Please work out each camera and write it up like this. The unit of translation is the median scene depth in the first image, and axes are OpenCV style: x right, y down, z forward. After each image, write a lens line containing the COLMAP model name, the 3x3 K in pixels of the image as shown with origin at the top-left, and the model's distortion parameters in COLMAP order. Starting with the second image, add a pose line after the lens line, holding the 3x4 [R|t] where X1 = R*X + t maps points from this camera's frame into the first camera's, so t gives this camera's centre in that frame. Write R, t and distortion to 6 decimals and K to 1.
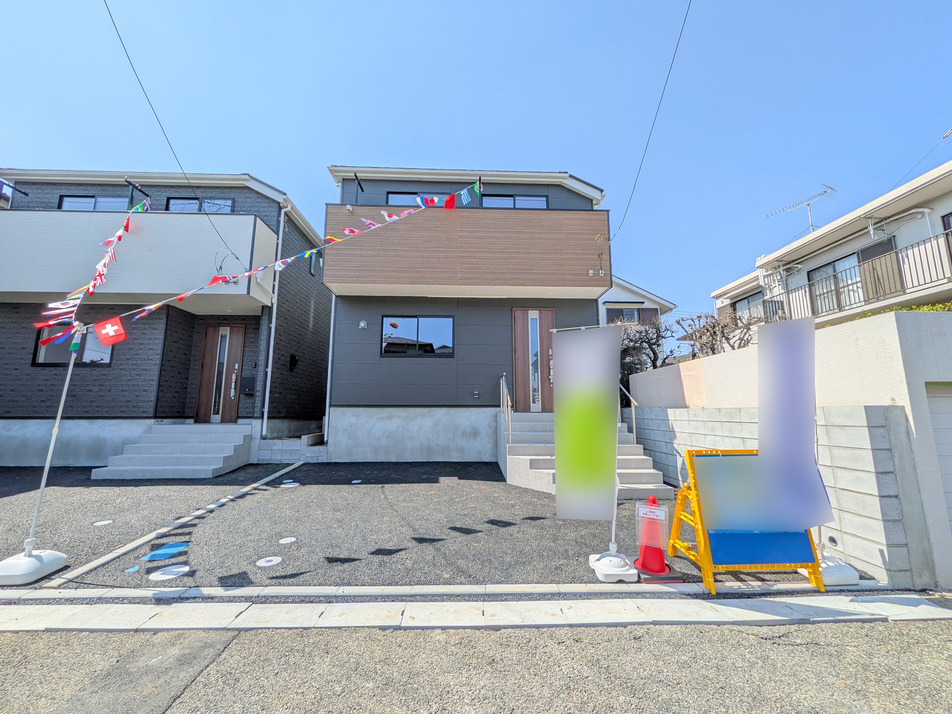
lens RADIAL K [[378.3, 0, 477.1], [0, 378.3, 356.1], [0, 0, 1]] dist [-0.002844, 0.000481]
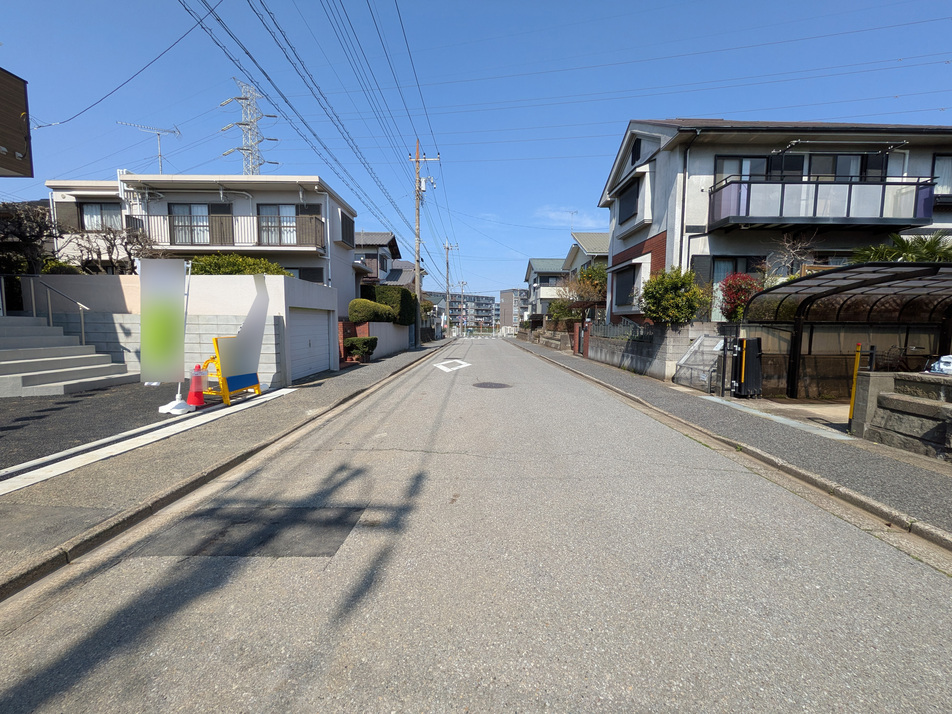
lens RADIAL K [[378.3, 0, 478.8], [0, 378.3, 356.9], [0, 0, 1]] dist [-0.002844, 0.000481]
pose [[0.034830, -0.087800, 0.995529, -0.521912], [-0.158080, 0.983109, 0.092236, -0.012683], [-0.986812, -0.160585, 0.020363, -0.130768]]
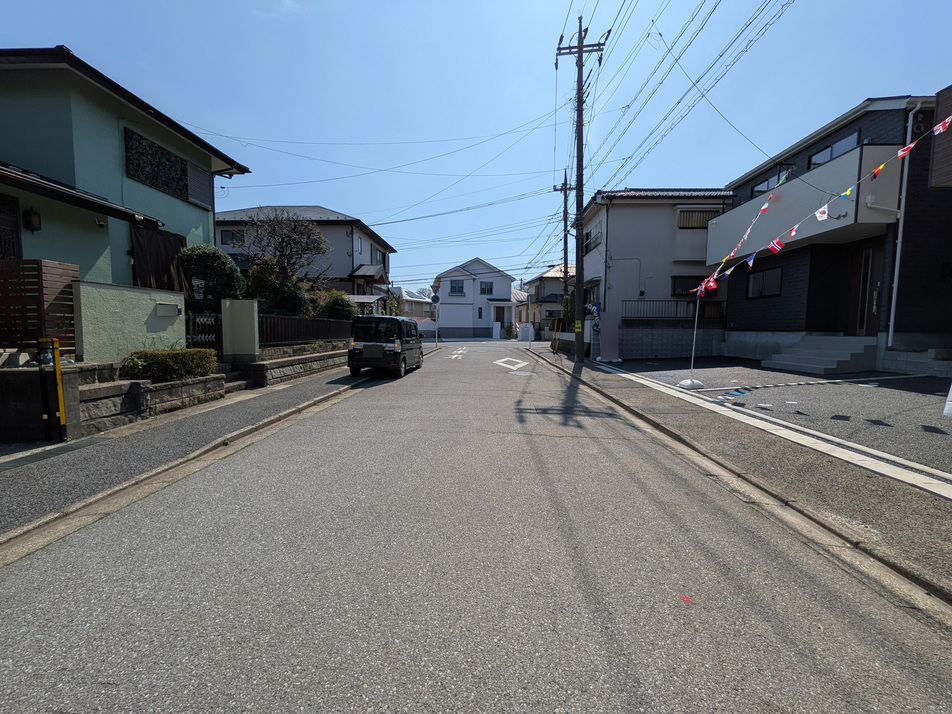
lens RADIAL K [[378.3, 0, 479.6], [0, 378.3, 359.2], [0, 0, 1]] dist [-0.002844, 0.000481]
pose [[-0.062752, 0.077566, -0.995010, 0.584007], [0.142850, 0.987408, 0.067964, 0.002938], [0.987753, -0.137872, -0.073042, -0.085800]]
